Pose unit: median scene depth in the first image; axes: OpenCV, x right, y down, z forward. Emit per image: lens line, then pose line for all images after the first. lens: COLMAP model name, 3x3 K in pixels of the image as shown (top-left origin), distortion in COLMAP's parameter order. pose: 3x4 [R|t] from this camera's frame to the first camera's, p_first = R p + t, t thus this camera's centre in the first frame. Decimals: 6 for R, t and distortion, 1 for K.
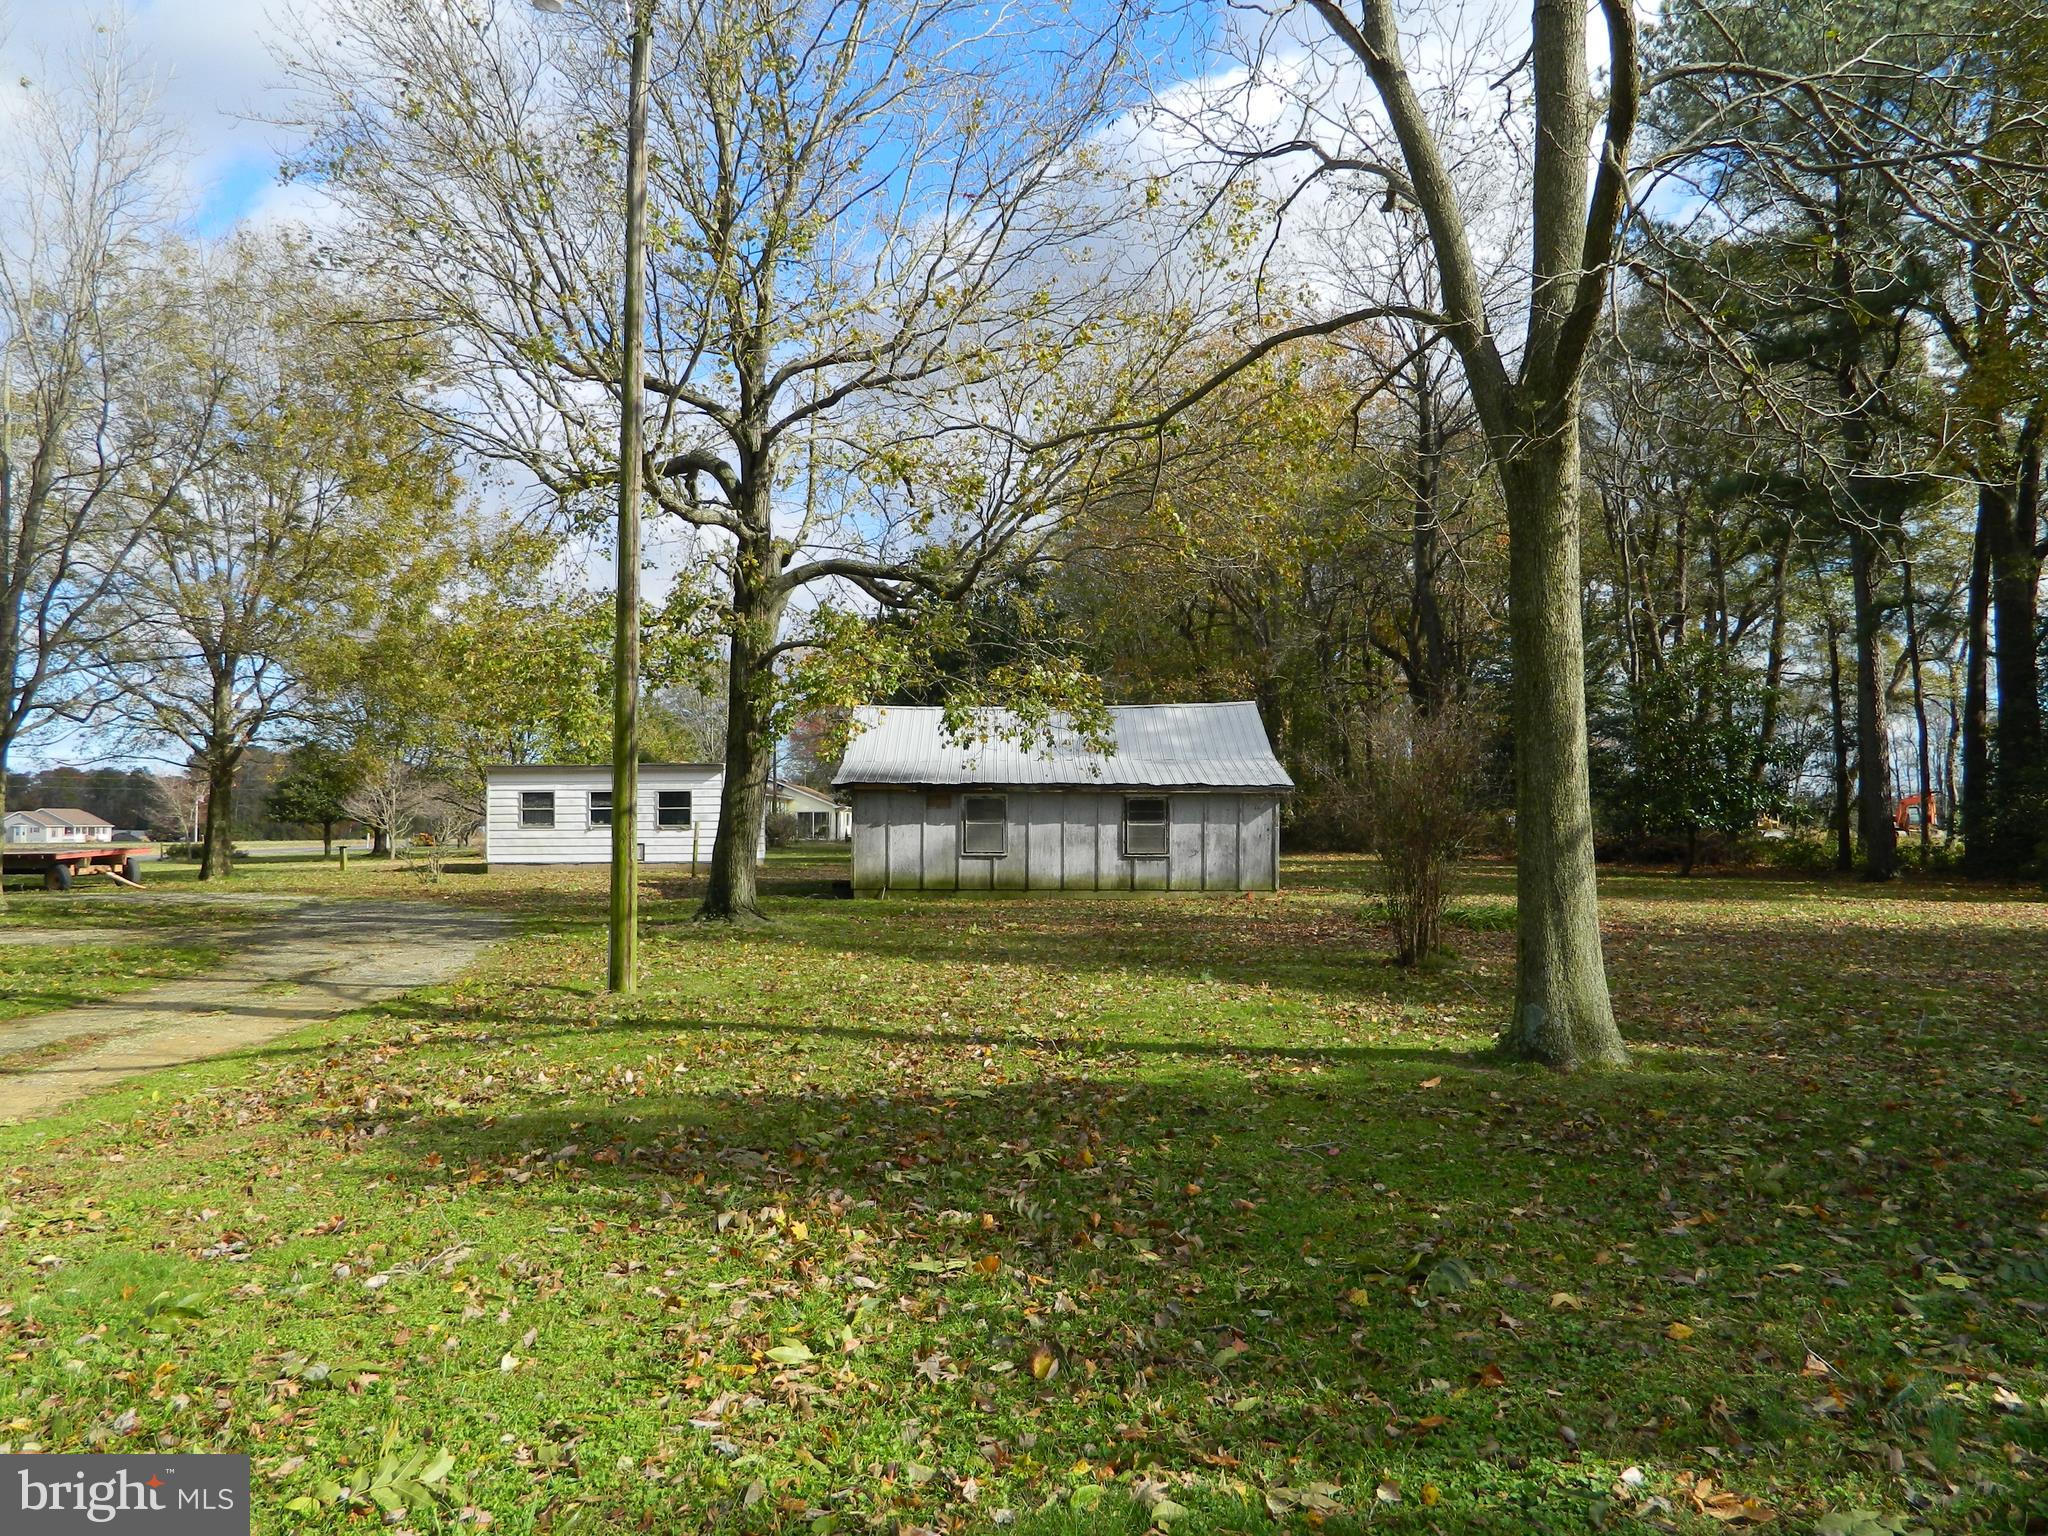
lens RADIAL K [[1519.5, 0, 1024.0], [0, 1519.5, 768.0], [0, 0, 1]] dist [0.002496, -0.004791]
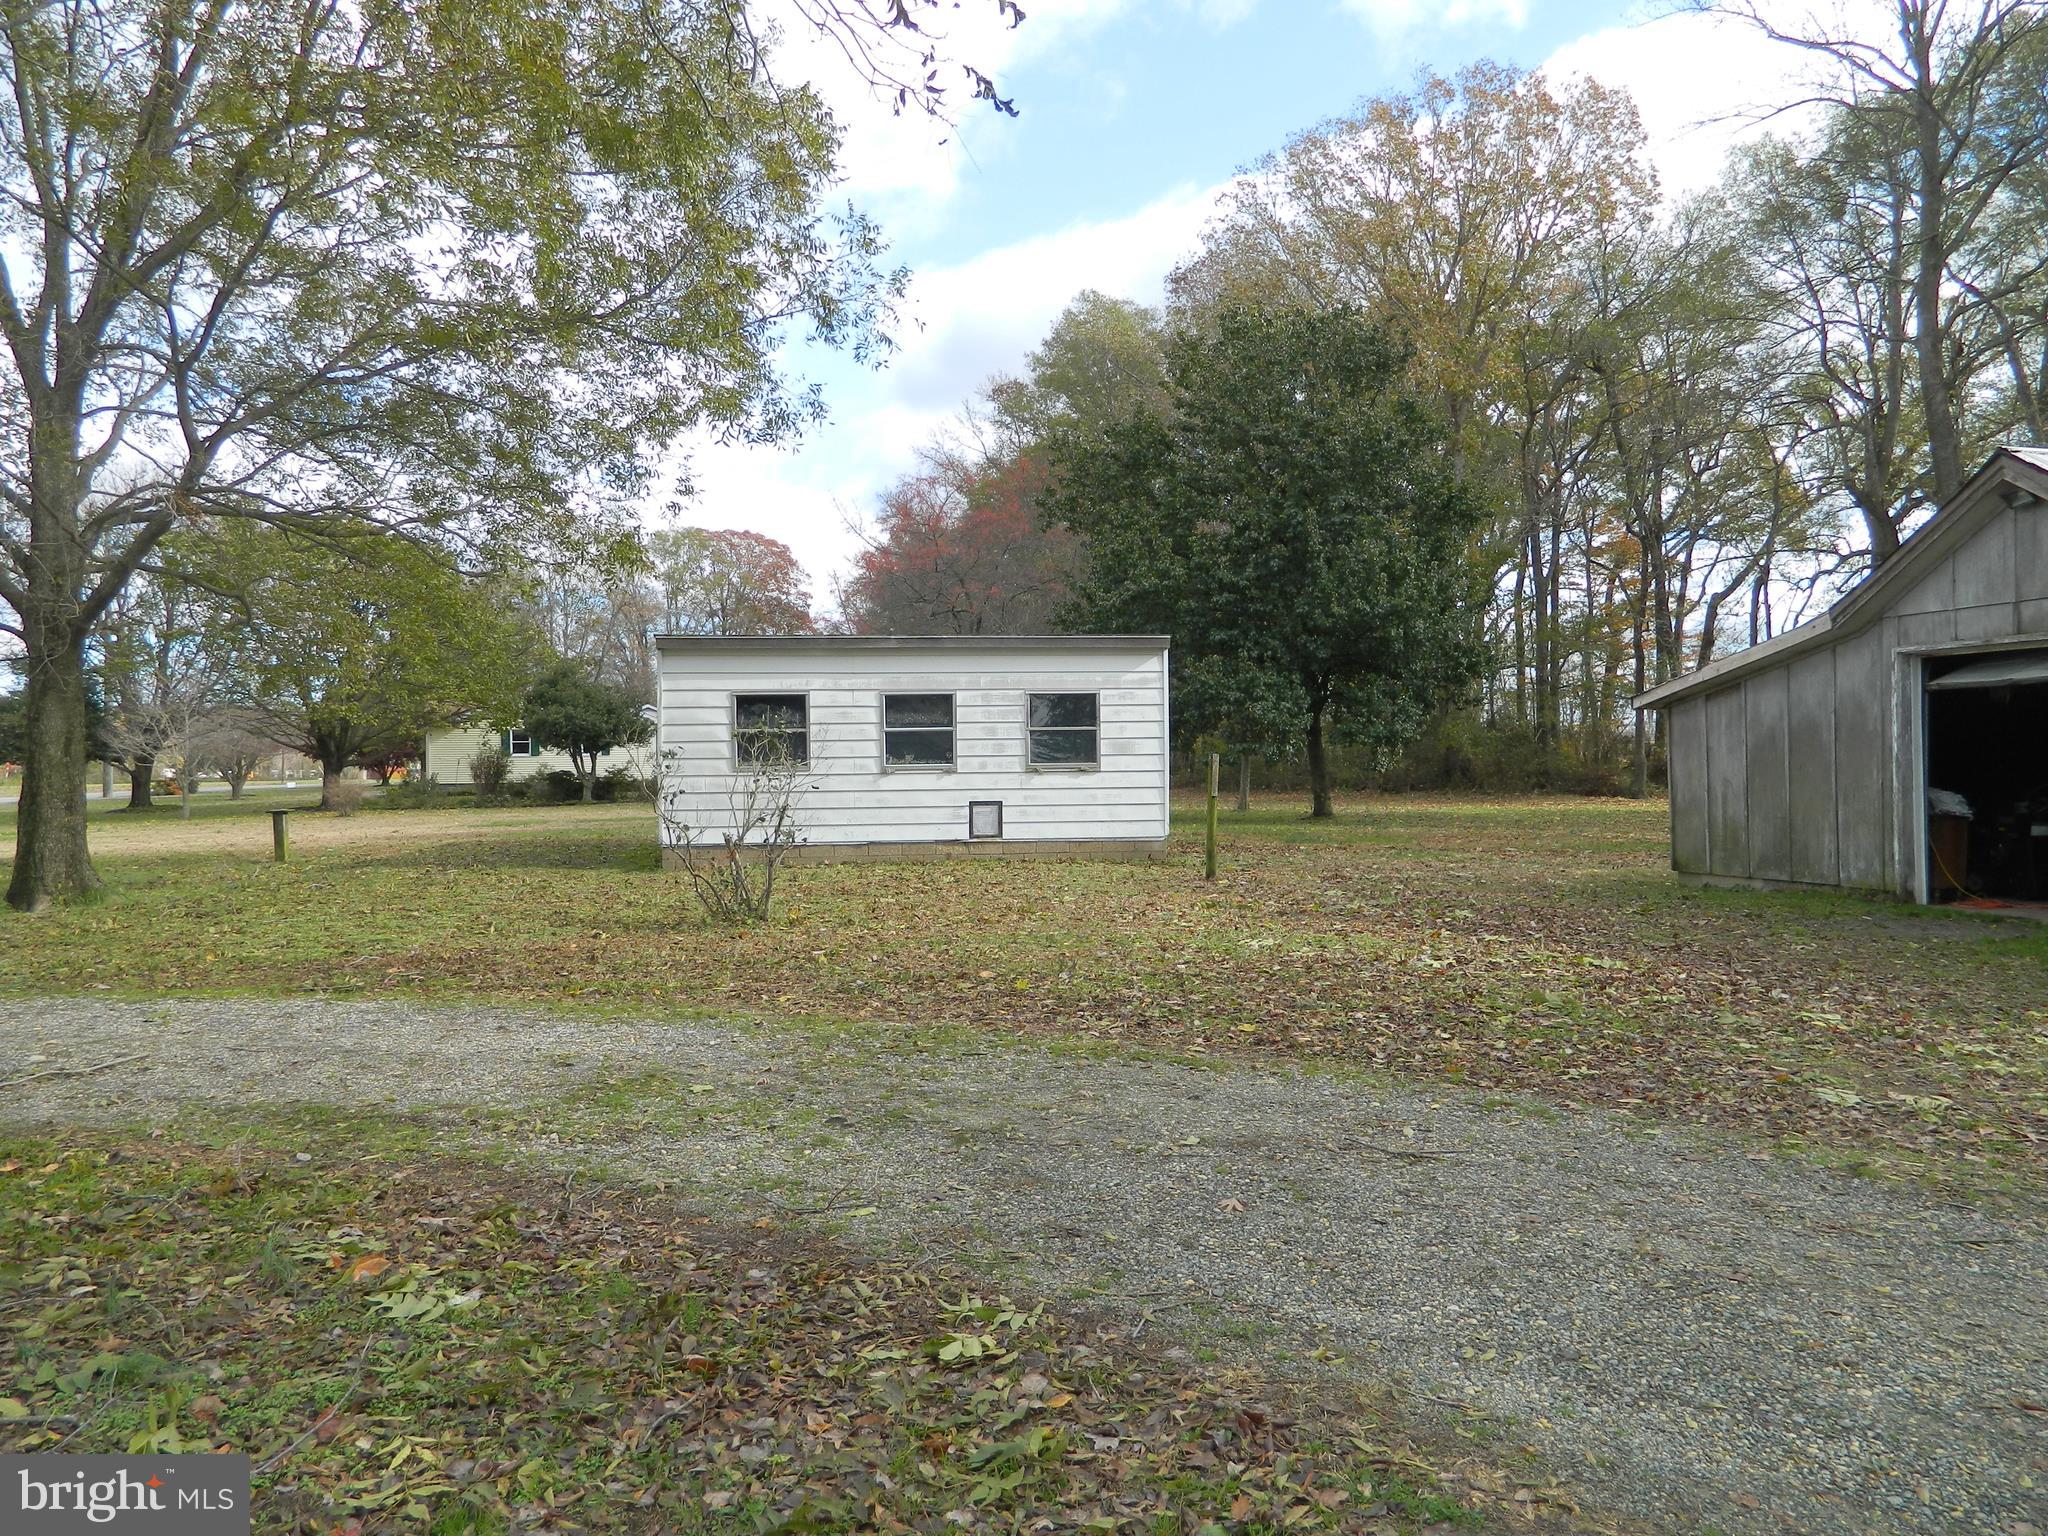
lens RADIAL K [[1519.5, 0, 1024.0], [0, 1519.5, 768.0], [0, 0, 1]] dist [0.002496, -0.004791]
pose [[0.984357, -0.005844, 0.176090, -0.474379], [-0.002082, 0.998994, 0.044791, 0.025378], [-0.176174, -0.044457, 0.983355, 0.762497]]
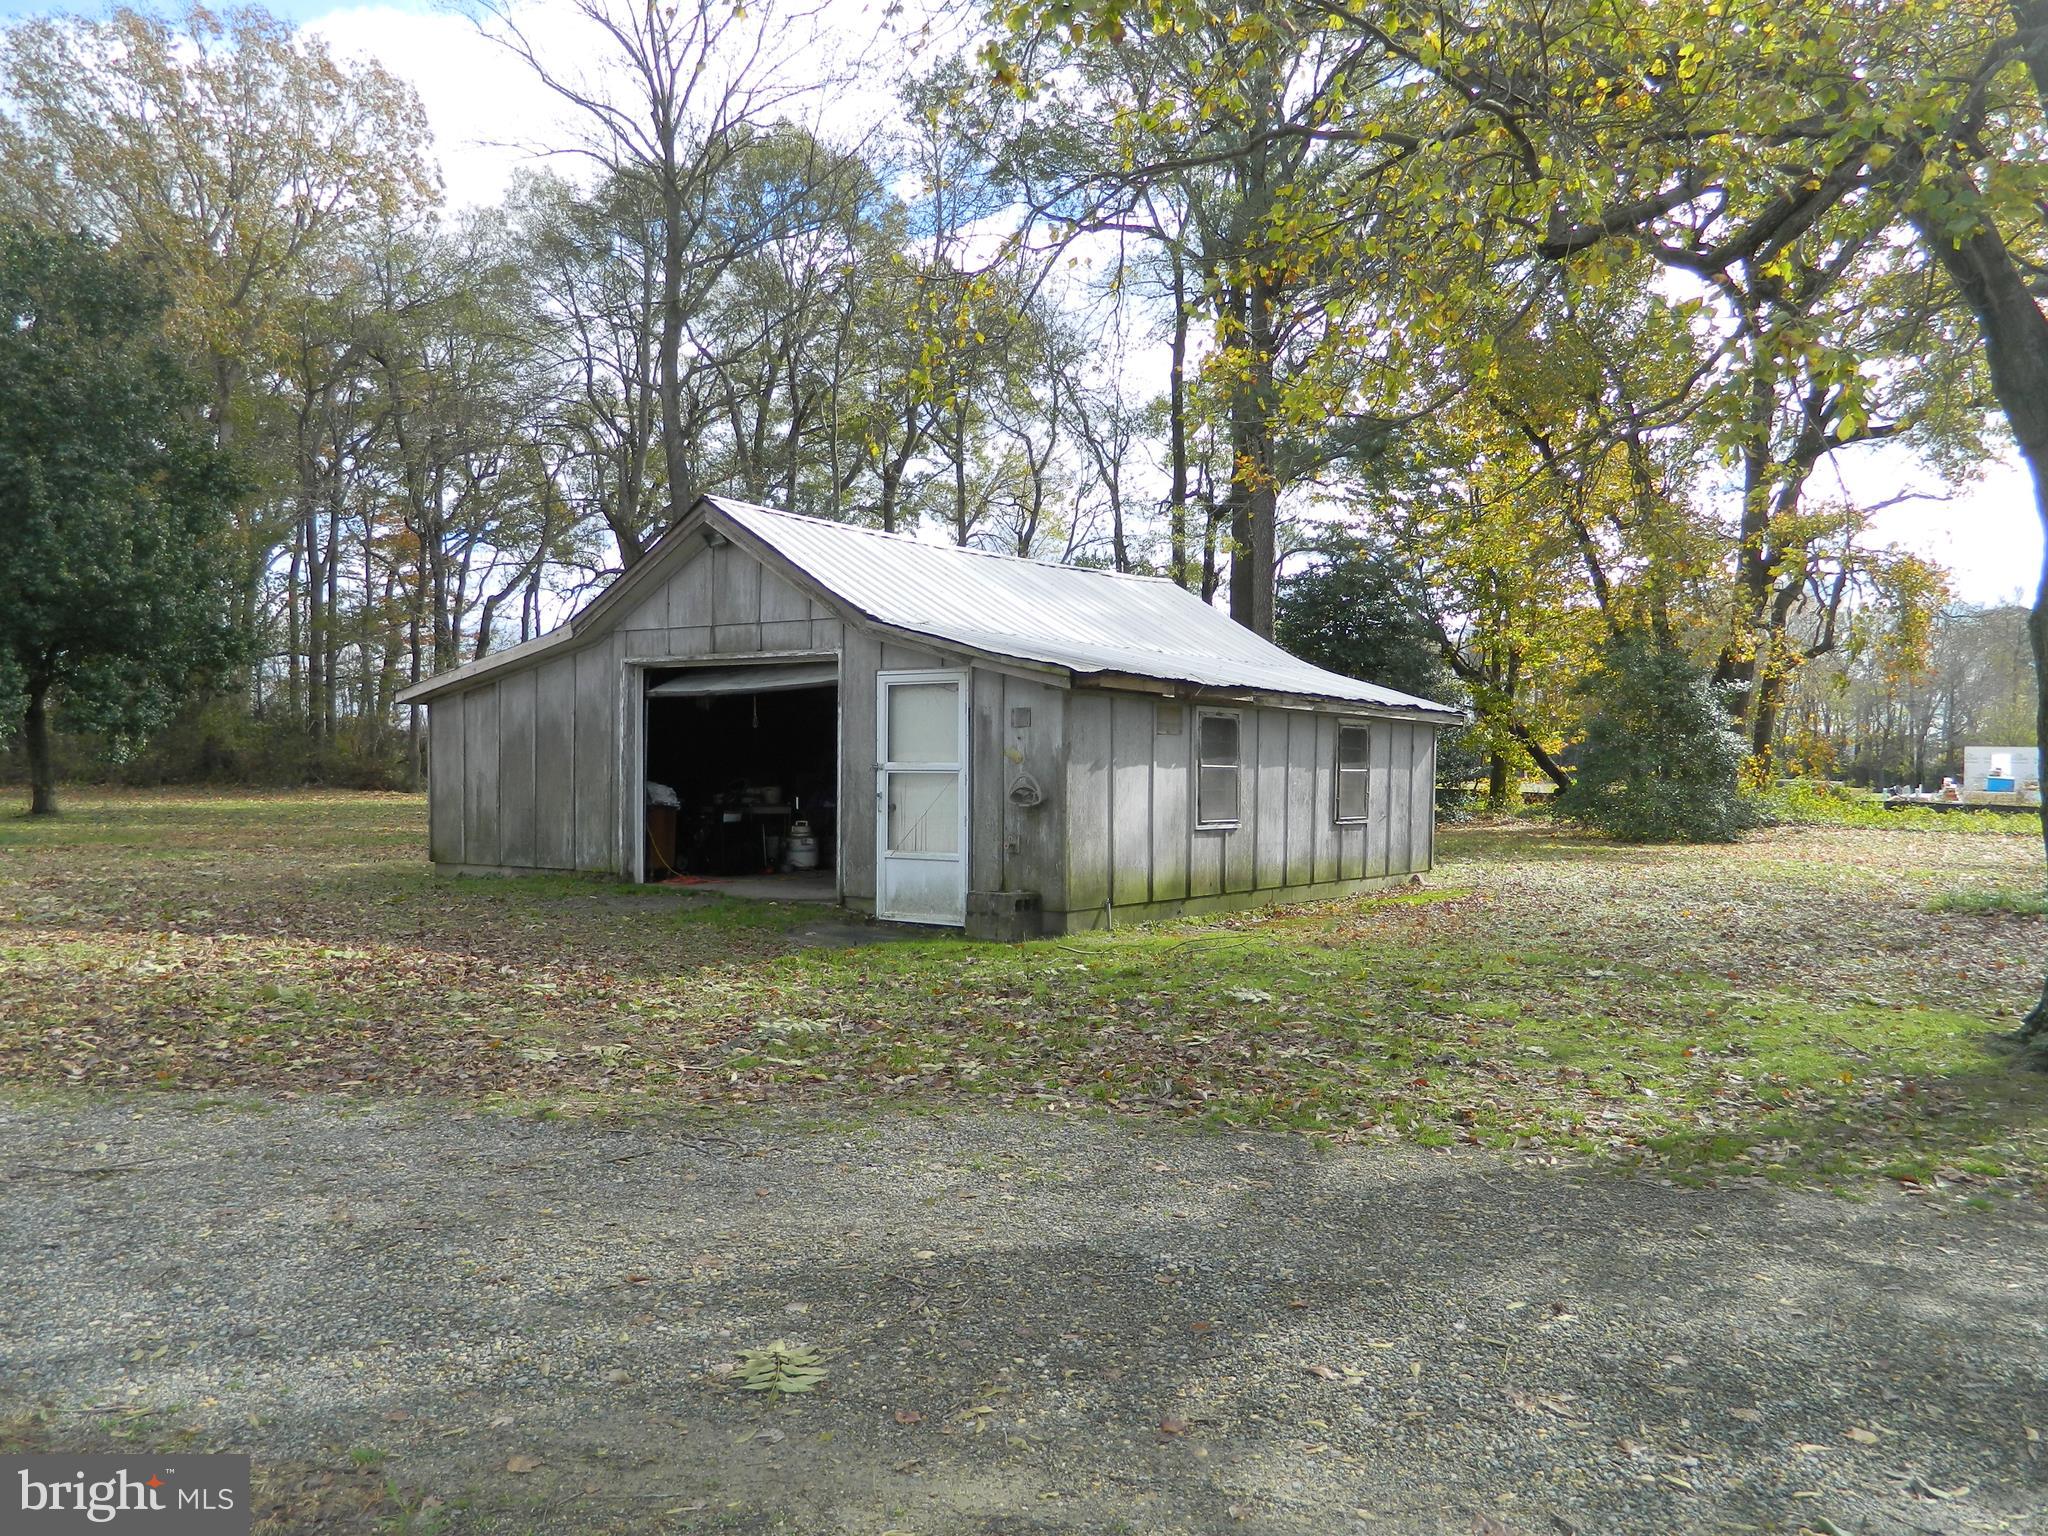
lens RADIAL K [[1519.5, 0, 1024.0], [0, 1519.5, 768.0], [0, 0, 1]] dist [0.002496, -0.004791]
pose [[0.591555, 0.002562, 0.806260, -0.473166], [-0.044641, 0.998565, 0.029580, 0.025156], [-0.805028, -0.053490, 0.590821, 0.751858]]
